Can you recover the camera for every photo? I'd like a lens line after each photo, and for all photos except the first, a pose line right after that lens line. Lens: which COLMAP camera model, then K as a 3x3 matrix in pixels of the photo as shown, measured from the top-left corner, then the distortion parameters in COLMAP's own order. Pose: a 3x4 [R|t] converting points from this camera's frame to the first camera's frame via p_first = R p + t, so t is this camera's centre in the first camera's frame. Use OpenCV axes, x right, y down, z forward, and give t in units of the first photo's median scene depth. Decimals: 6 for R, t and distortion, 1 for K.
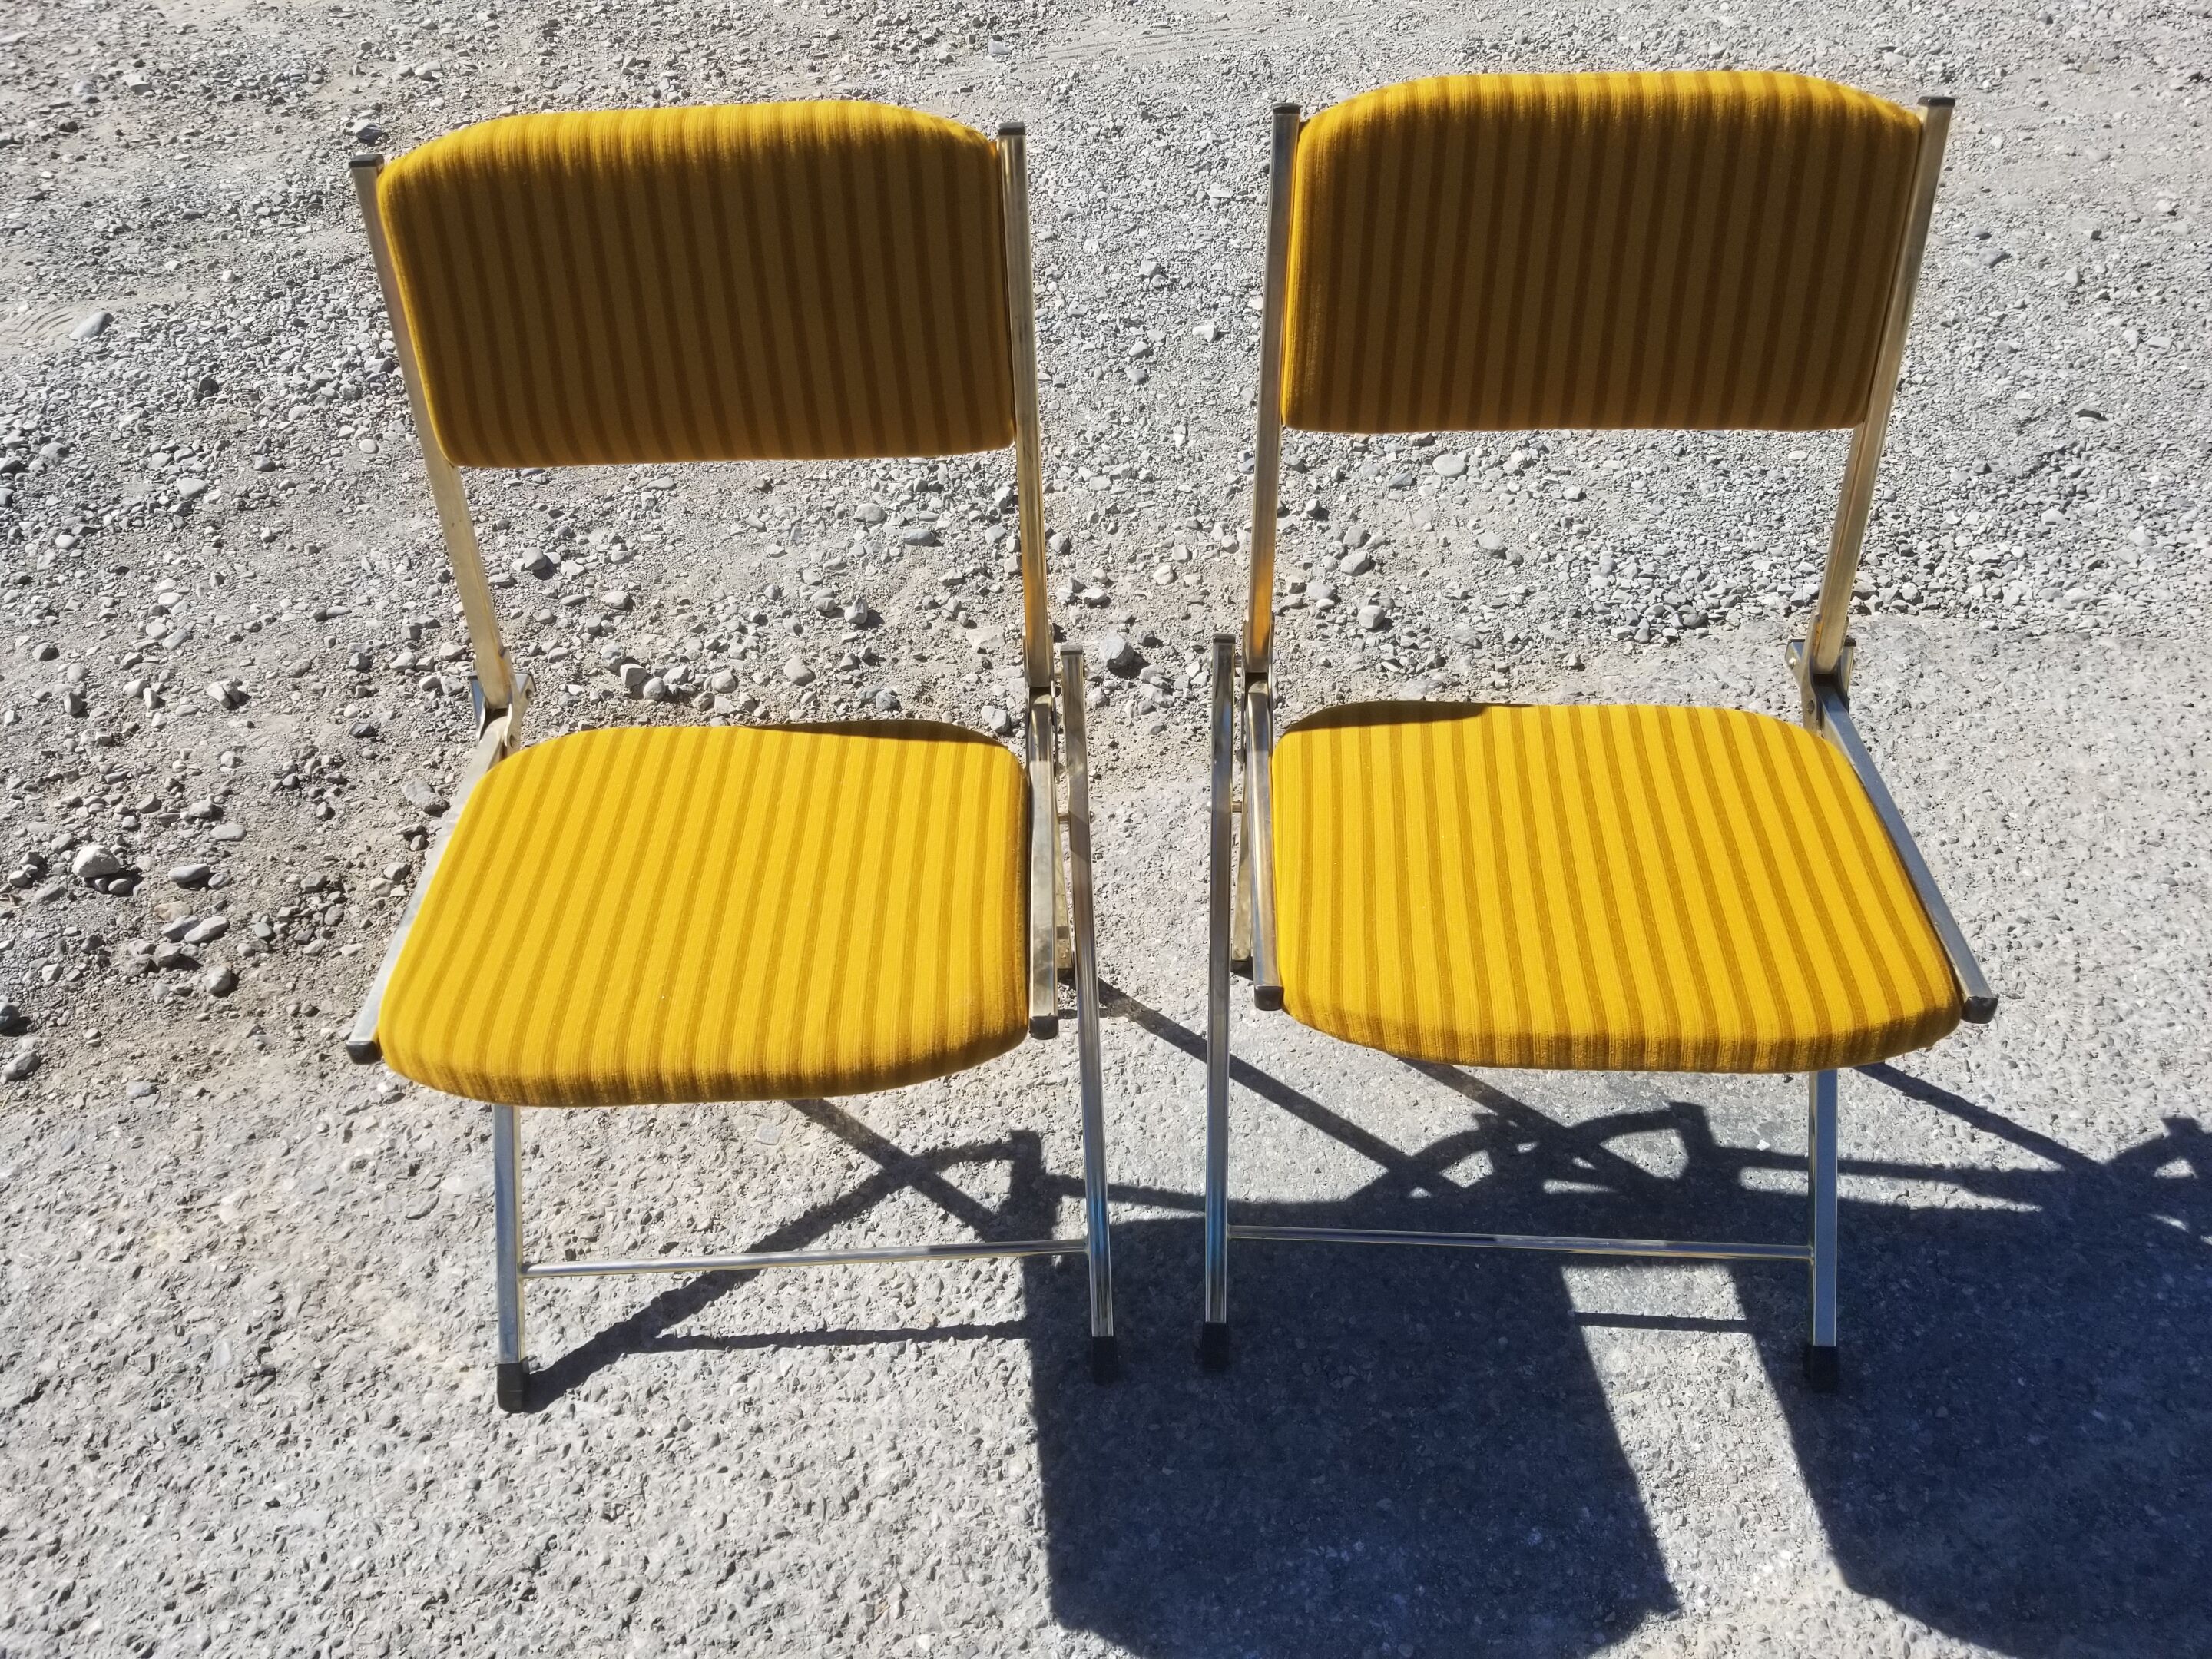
lens RADIAL K [[1760.3, 0, 1059.4], [0, 1760.3, 842.5], [0, 0, 1]] dist [0.054912, -0.098577]
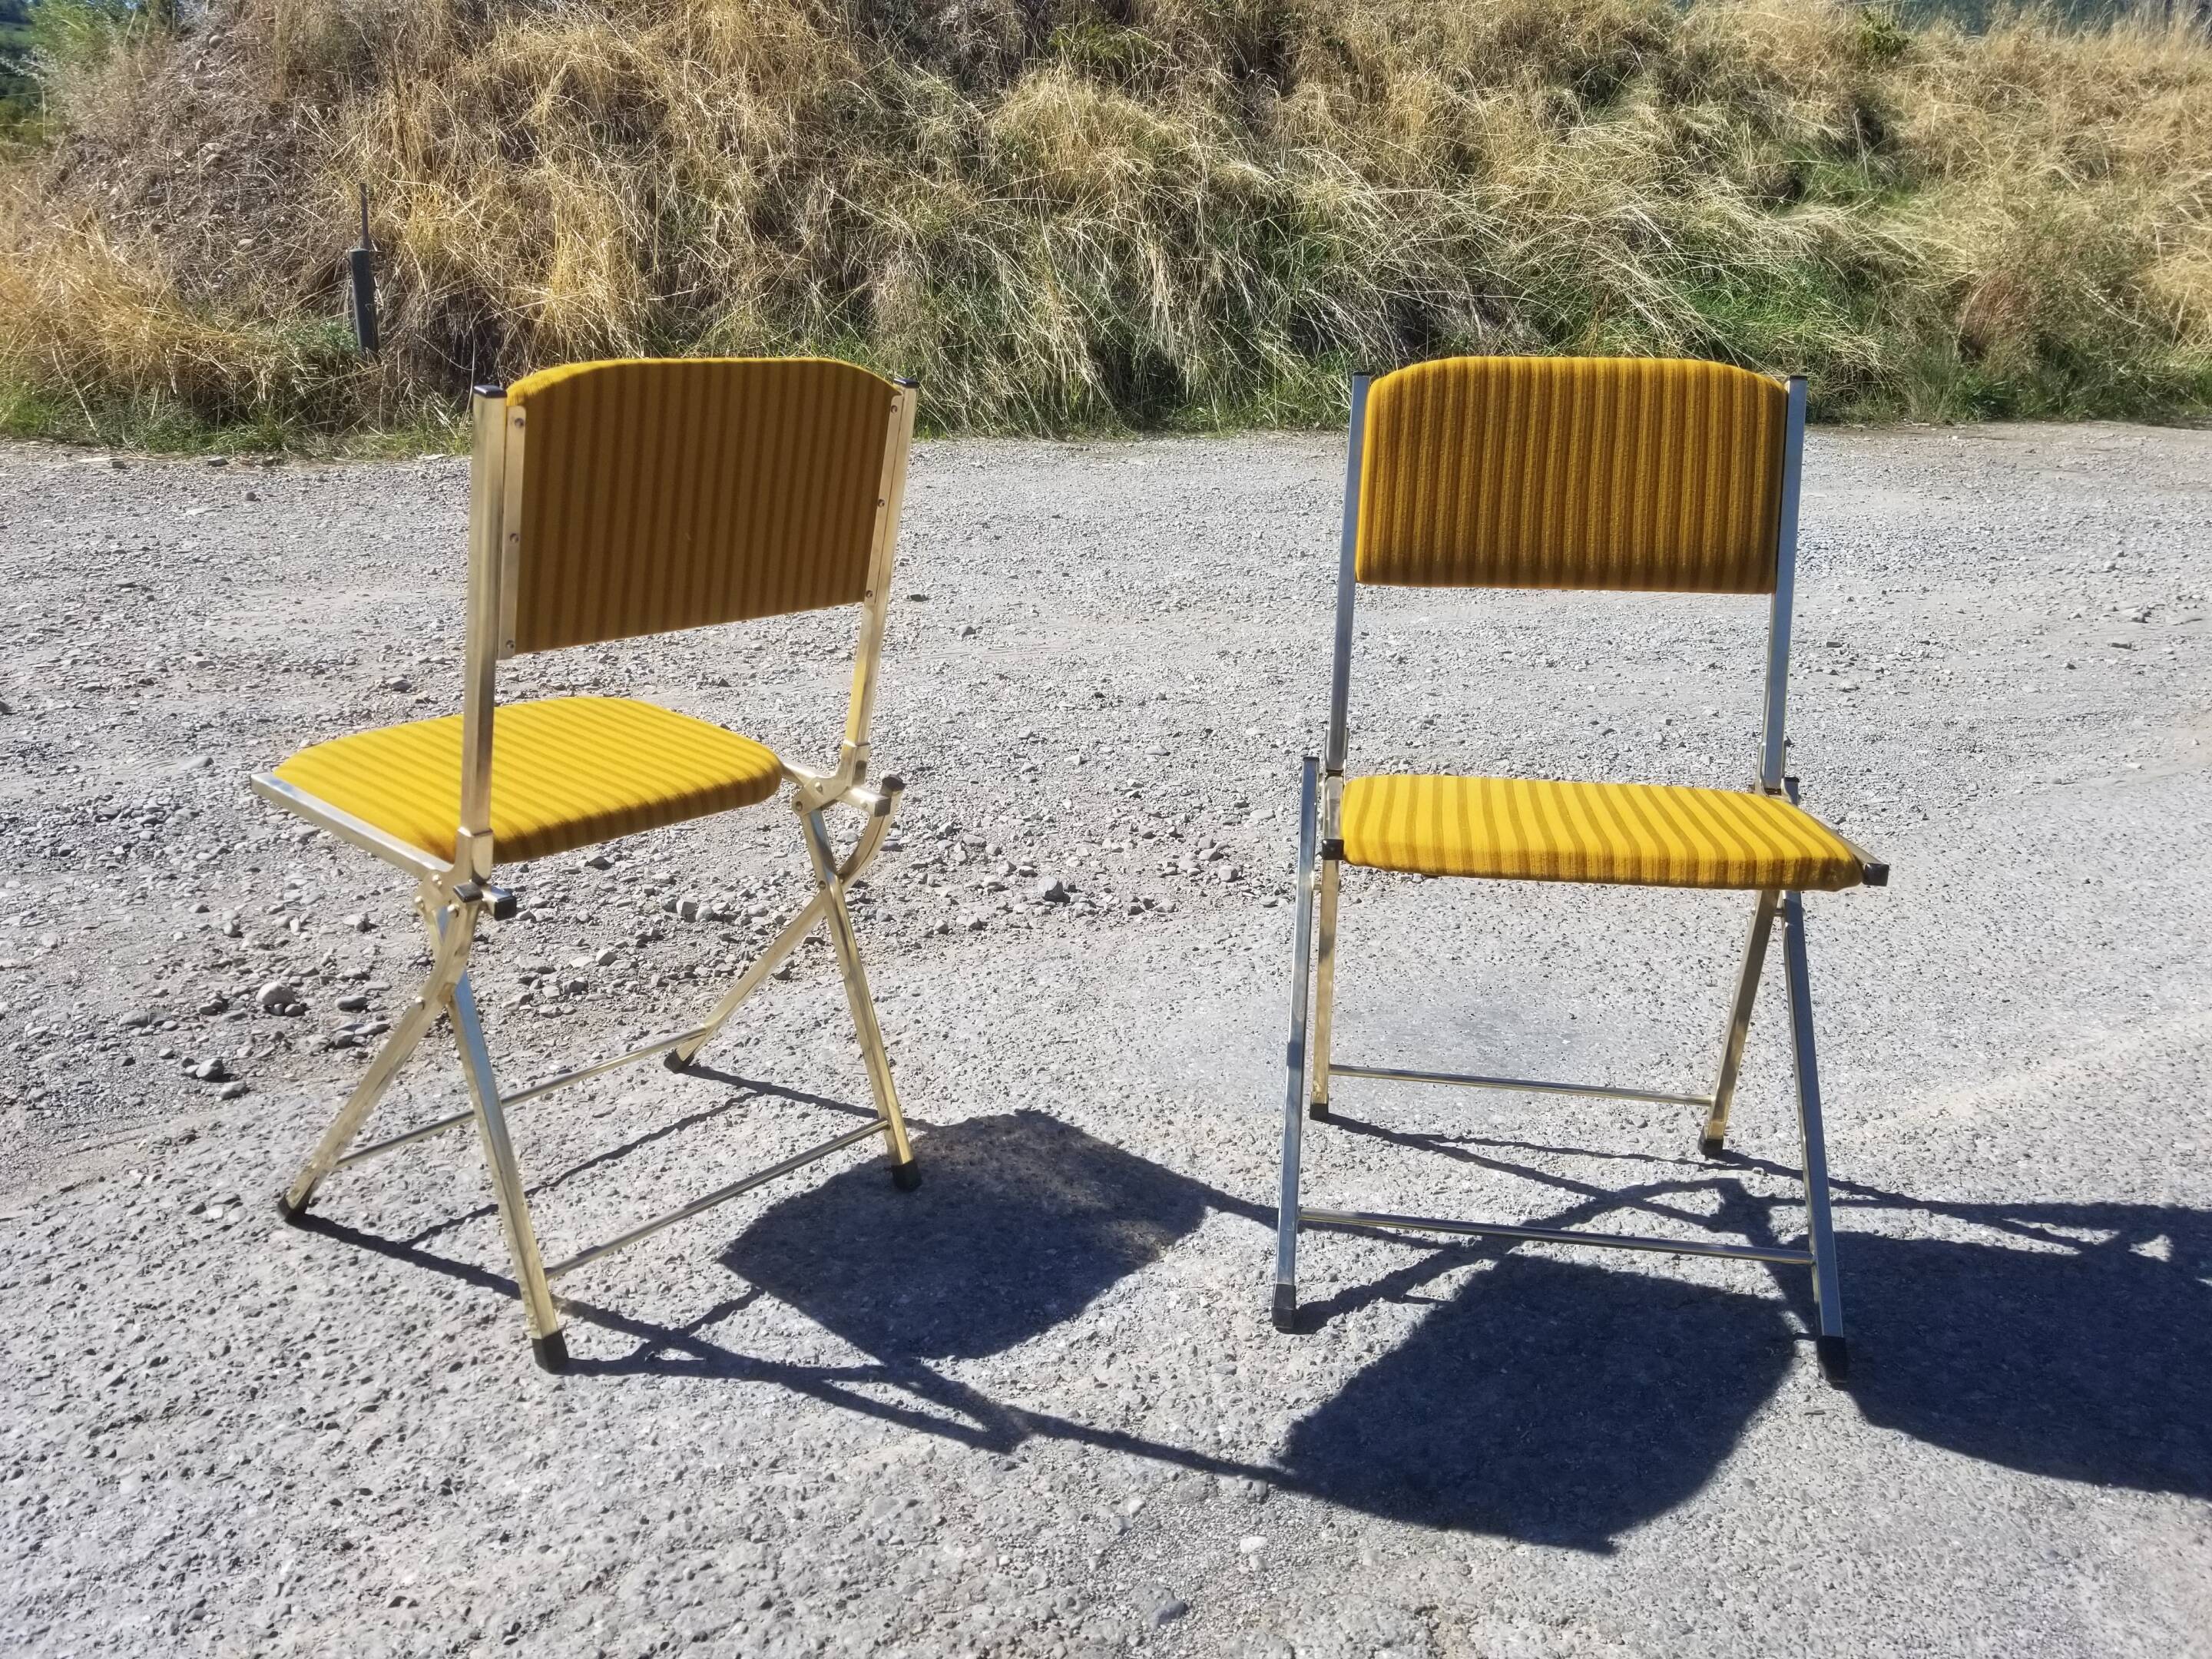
lens RADIAL K [[1753.2, 0, 1062.9], [0, 1753.2, 814.7], [0, 0, 1]] dist [0.068704, -0.119024]
pose [[0.988135, -0.002106, 0.153576, -0.184367], [0.074866, 0.879679, -0.469638, 0.531014], [-0.134109, 0.475563, 0.869399, -0.225349]]
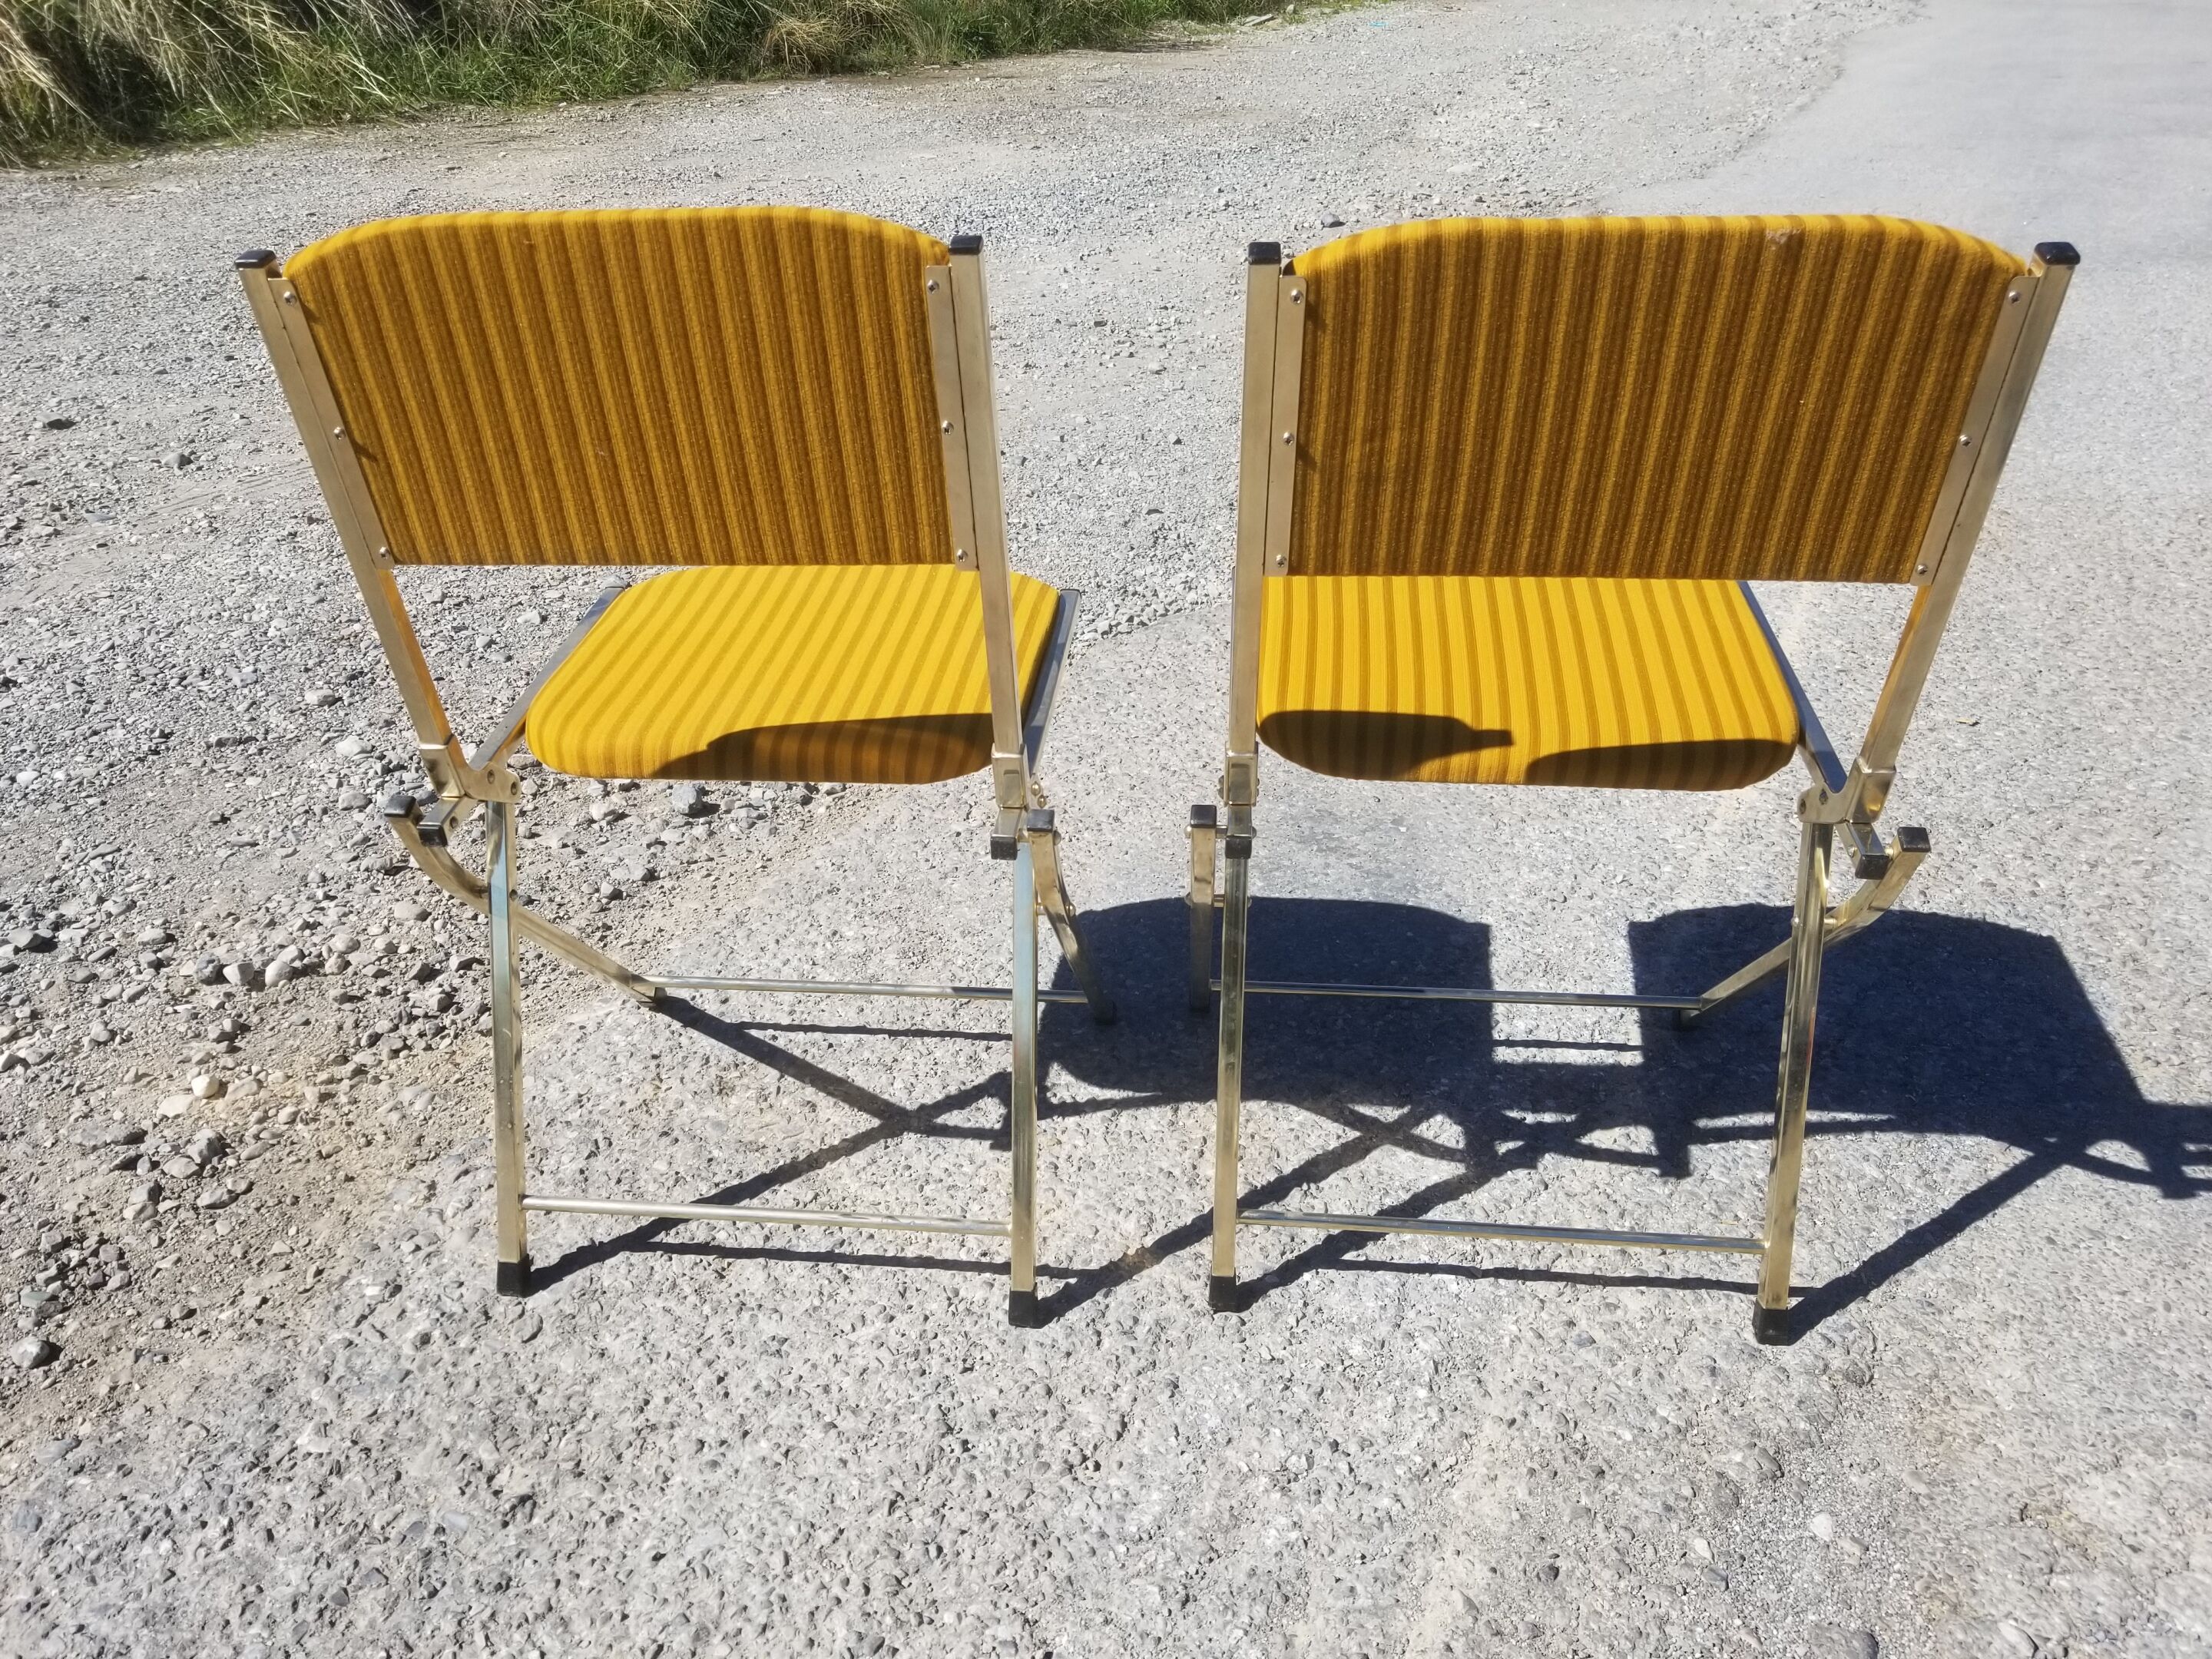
lens RADIAL K [[1760.3, 0, 1079.9], [0, 1760.3, 816.1], [0, 0, 1]] dist [0.054912, -0.098577]
pose [[0.730875, -0.292965, 0.616436, -0.522467], [0.477244, 0.865042, -0.154727, 0.208154], [-0.487913, 0.407276, 0.772053, 0.042282]]
